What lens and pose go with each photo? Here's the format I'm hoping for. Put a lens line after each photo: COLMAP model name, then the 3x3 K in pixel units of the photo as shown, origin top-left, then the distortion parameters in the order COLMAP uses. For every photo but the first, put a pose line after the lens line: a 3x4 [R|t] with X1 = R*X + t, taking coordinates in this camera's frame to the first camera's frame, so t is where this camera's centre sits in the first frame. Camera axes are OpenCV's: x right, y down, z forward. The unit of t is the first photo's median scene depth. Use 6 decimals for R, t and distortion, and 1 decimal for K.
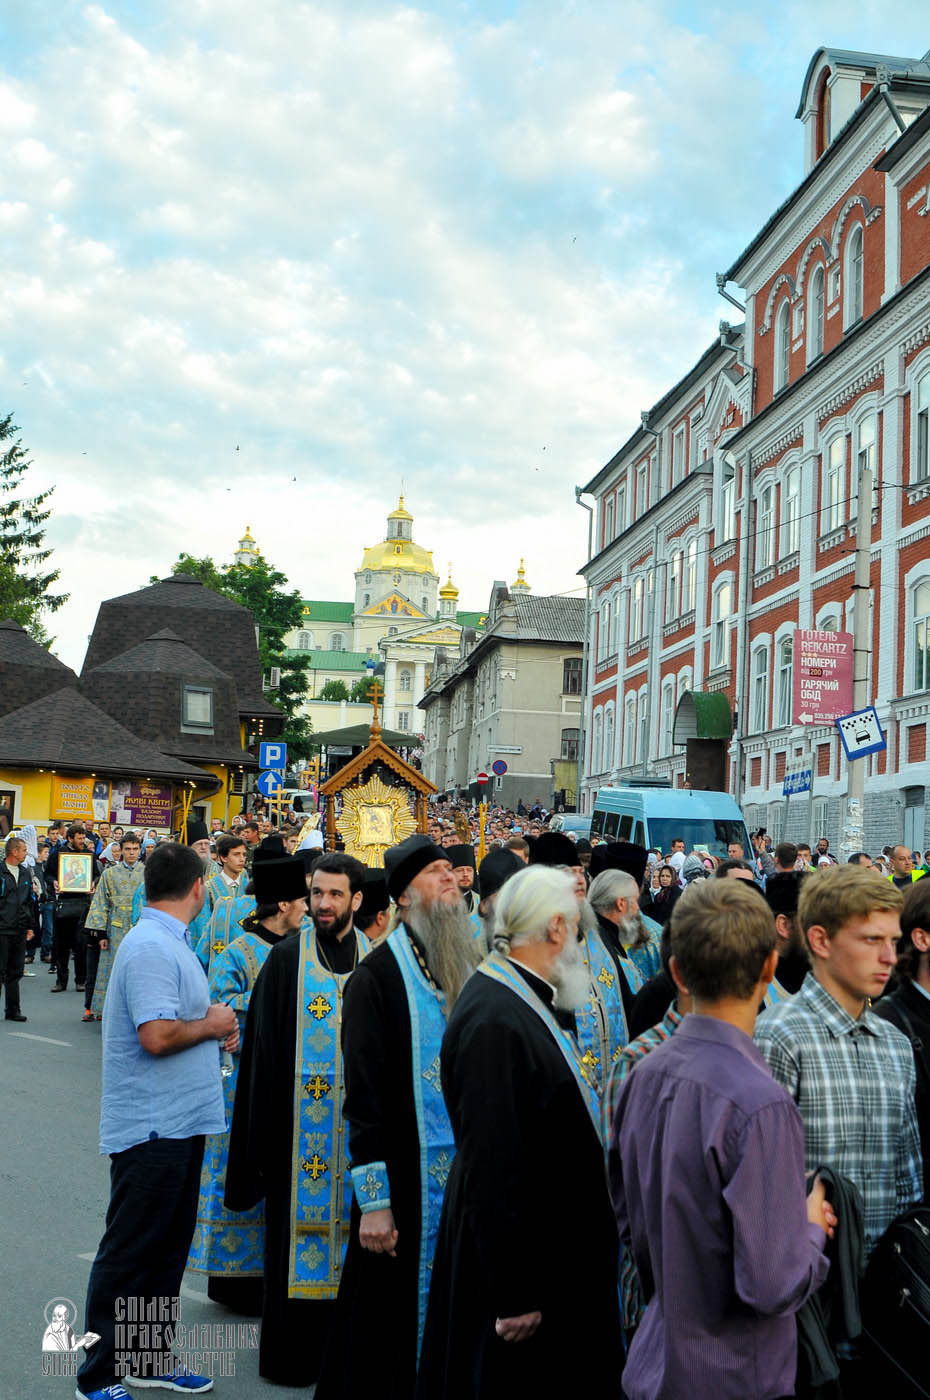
lens RADIAL K [[1757.6, 0, 461.6], [0, 1757.6, 692.5], [0, 0, 1]] dist [-0.099428, 0.000000]
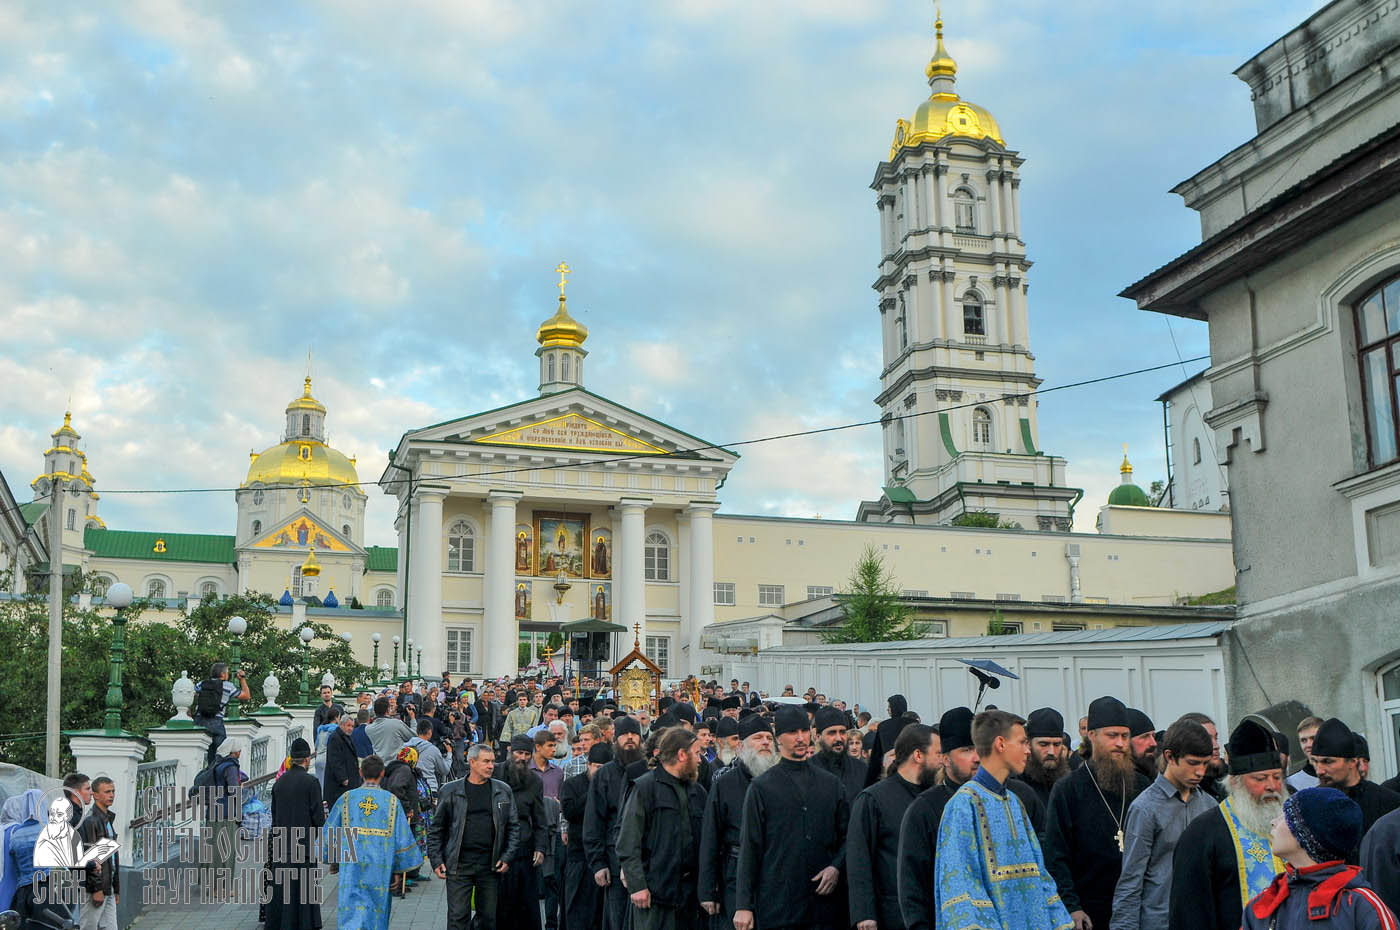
lens RADIAL K [[1757.6, 0, 713.7], [0, 1757.6, 452.3], [0, 0, 1]] dist [-0.099428, 0.000000]
pose [[0.973303, -0.002321, 0.229514, -0.038174], [0.035890, 0.989187, -0.142197, 0.016930], [-0.226703, 0.146638, 0.962862, 0.345087]]
